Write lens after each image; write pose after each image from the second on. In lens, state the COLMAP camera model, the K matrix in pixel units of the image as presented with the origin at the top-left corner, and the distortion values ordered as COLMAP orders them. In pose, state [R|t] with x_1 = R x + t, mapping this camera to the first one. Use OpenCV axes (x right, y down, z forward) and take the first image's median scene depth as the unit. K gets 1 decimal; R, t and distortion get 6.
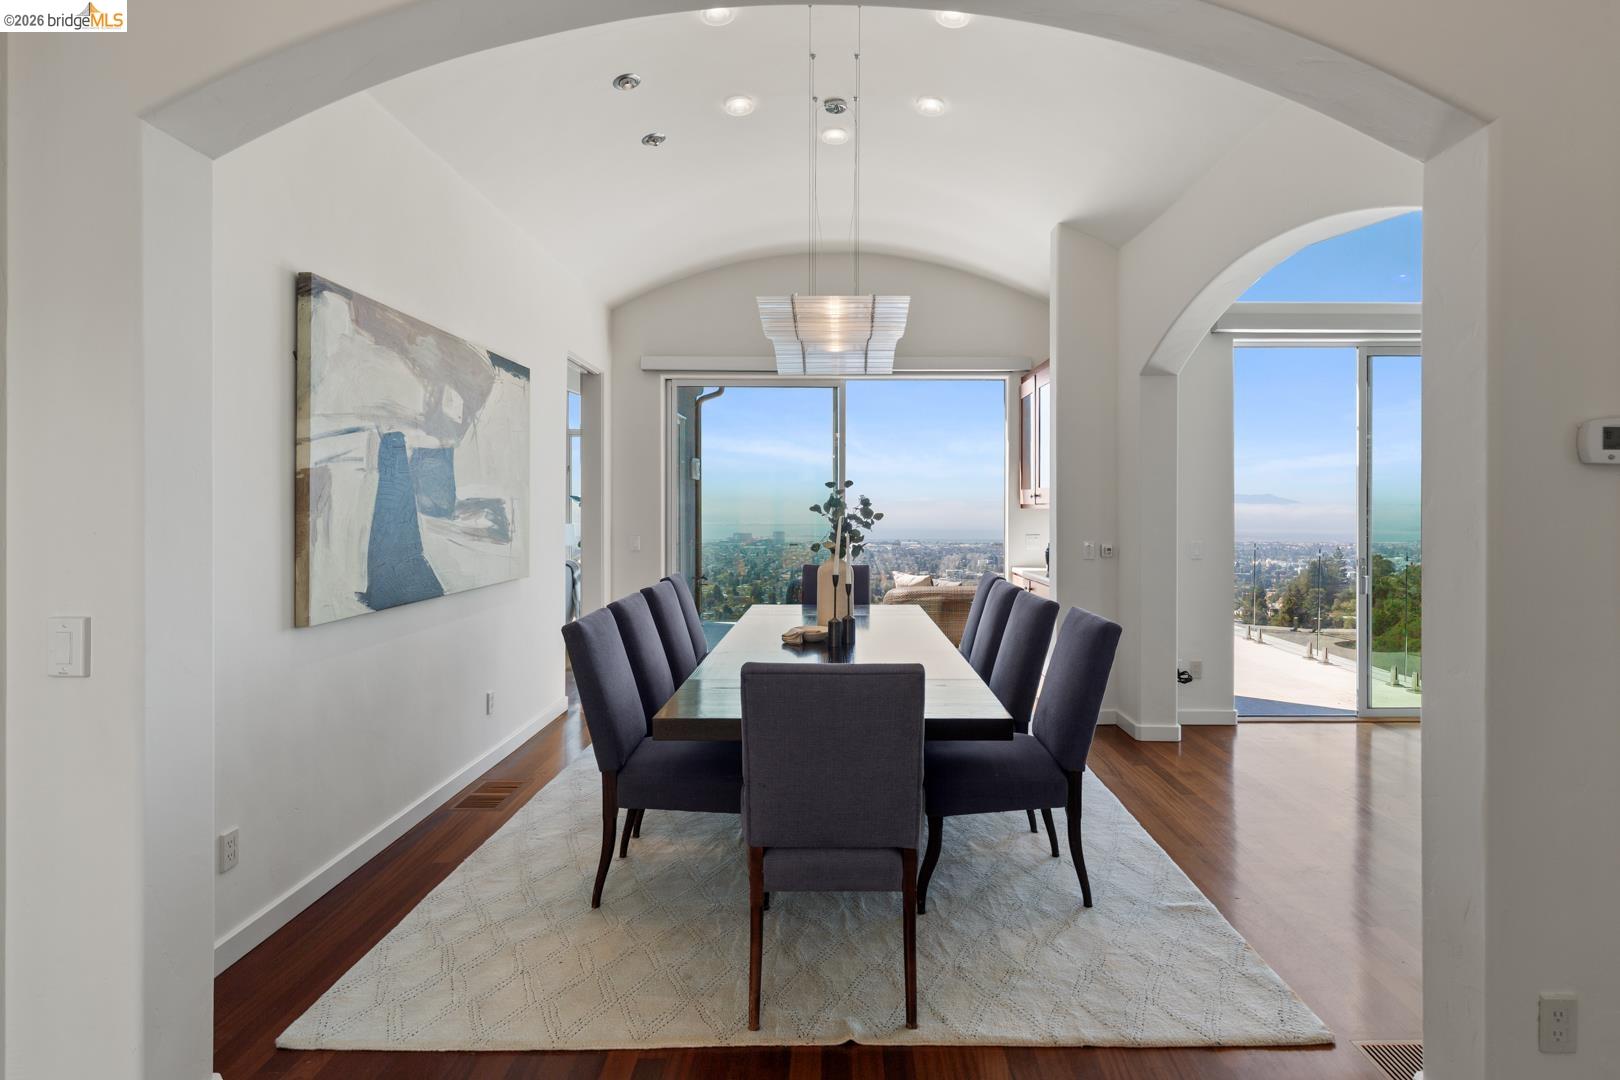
lens RADIAL K [[834.7, 0, 849.2], [0, 834.7, 507.7], [0, 0, 1]] dist [-0.001251, -0.001310]
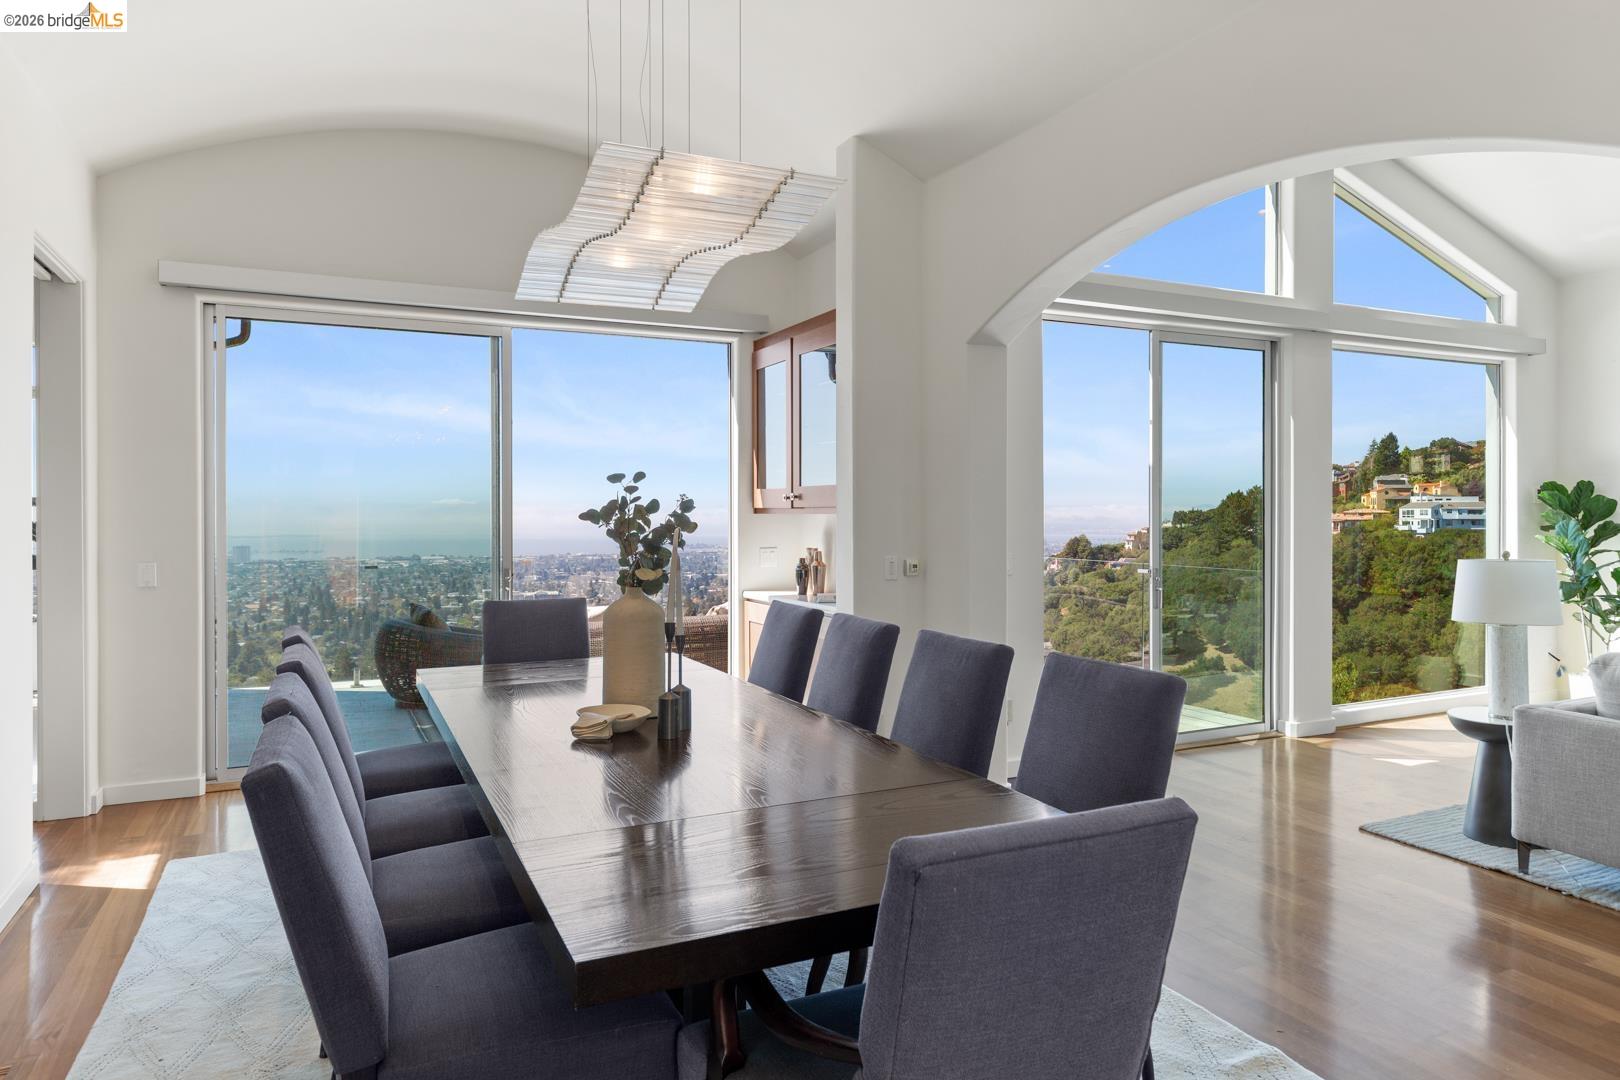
lens RADIAL K [[997.2, 0, 817.7], [0, 997.2, 514.3], [0, 0, 1]] dist [0.005698, -0.000282]
pose [[0.904752, -0.003449, 0.425924, -0.206021], [0.002490, 0.999993, 0.002808, -0.001851], [-0.425931, -0.001480, 0.904755, 0.248401]]
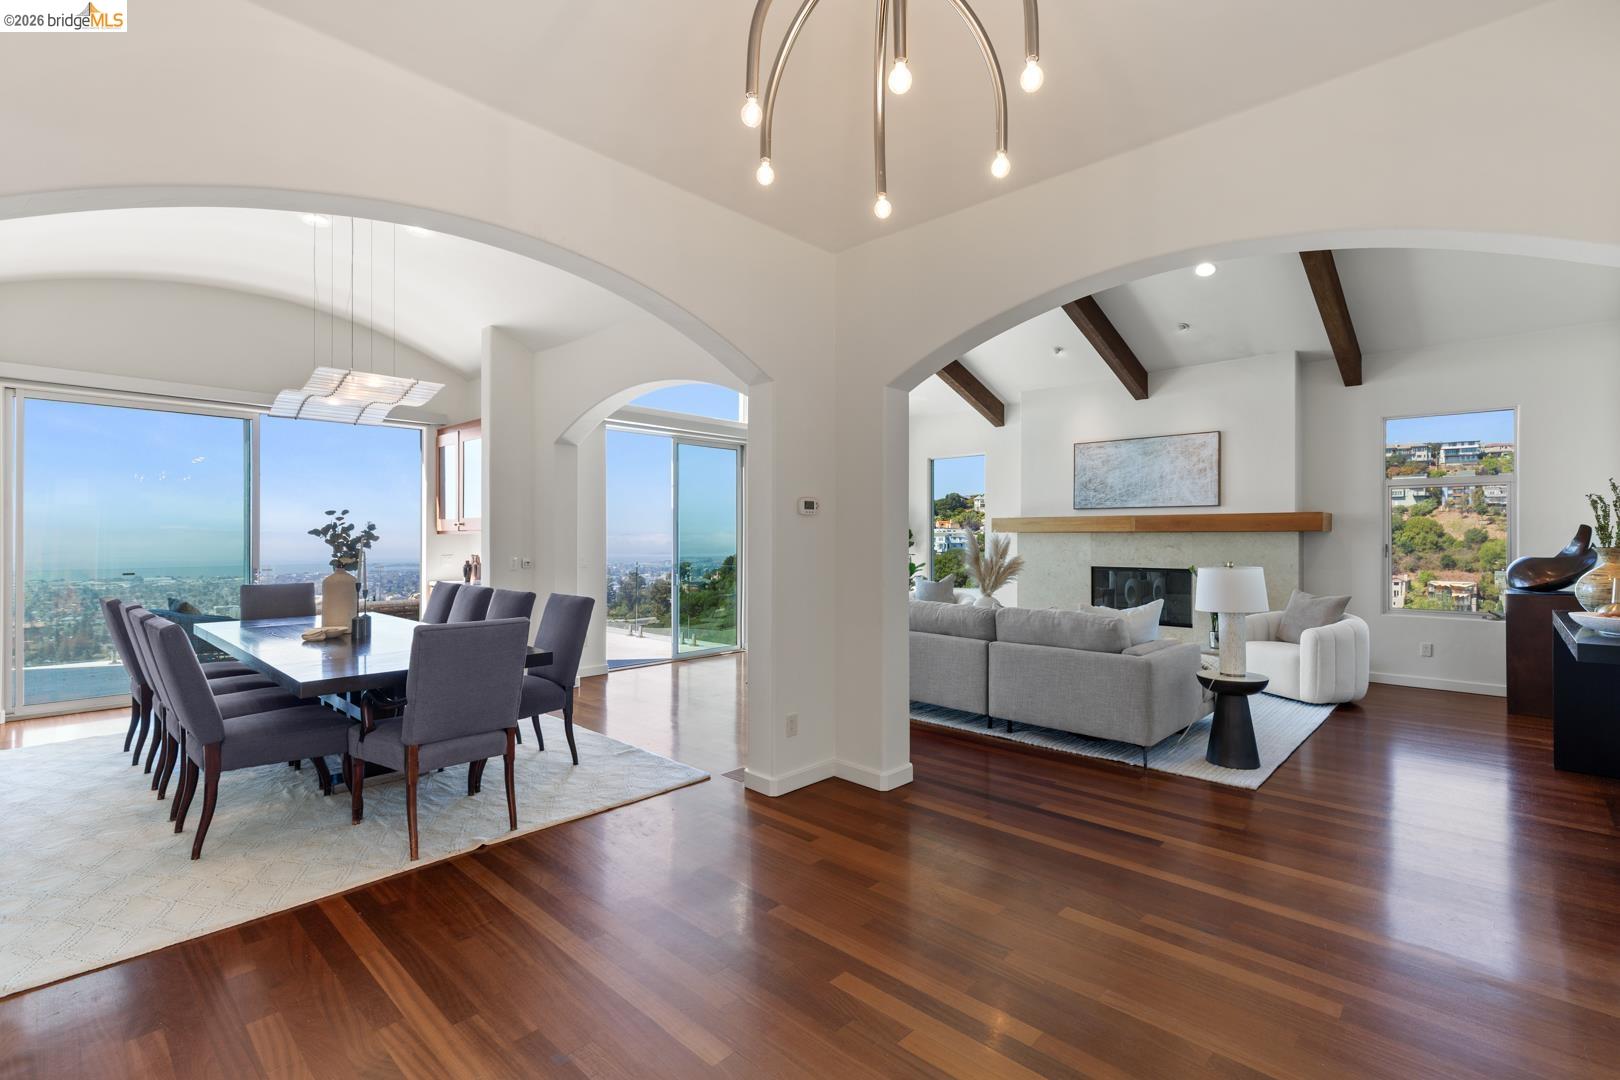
lens RADIAL K [[718.2, 0, 820.2], [0, 718.2, 536.4], [0, 0, 1]] dist [-0.002109, 0.000975]
pose [[0.683828, 0.001191, 0.729642, -0.300043], [-0.000222, 0.999999, -0.001424, 0.008515], [-0.729643, 0.000812, 0.683828, -0.250290]]
